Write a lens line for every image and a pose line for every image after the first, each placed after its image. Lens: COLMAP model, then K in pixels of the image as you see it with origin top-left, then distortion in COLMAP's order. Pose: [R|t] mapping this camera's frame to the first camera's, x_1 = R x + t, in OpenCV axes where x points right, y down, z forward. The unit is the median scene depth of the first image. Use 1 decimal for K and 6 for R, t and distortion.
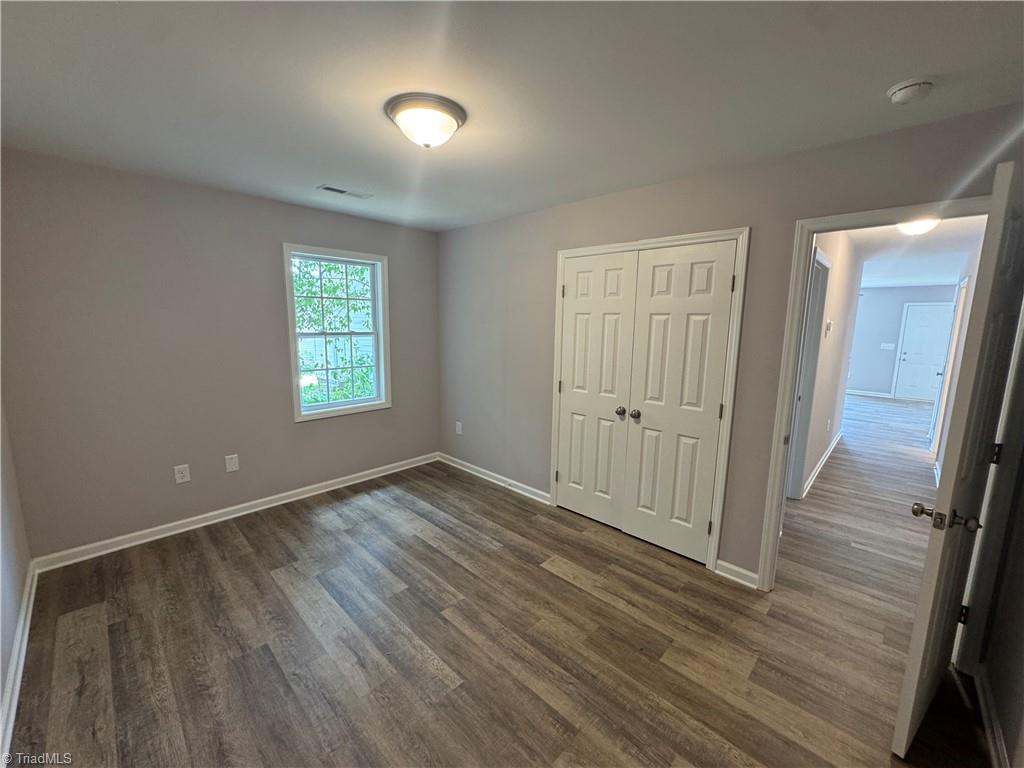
lens RADIAL K [[408.0, 0, 511.9], [0, 408.0, 383.9], [0, 0, 1]] dist [-0.003975, 0.001007]
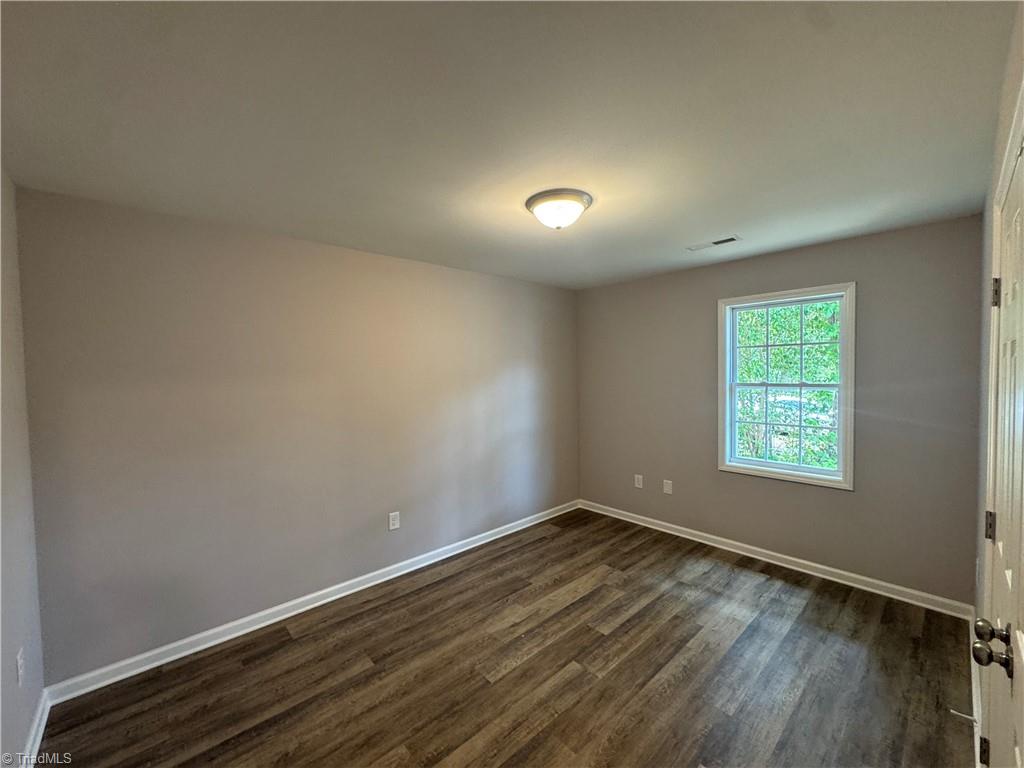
lens RADIAL K [[408.0, 0, 510.8], [0, 408.0, 384.0], [0, 0, 1]] dist [-0.003975, 0.001007]
pose [[-0.058408, 0.017288, -0.998143, 0.761849], [-0.137711, 0.990152, 0.025208, -0.106803], [0.988749, 0.138928, -0.055452, 0.752210]]
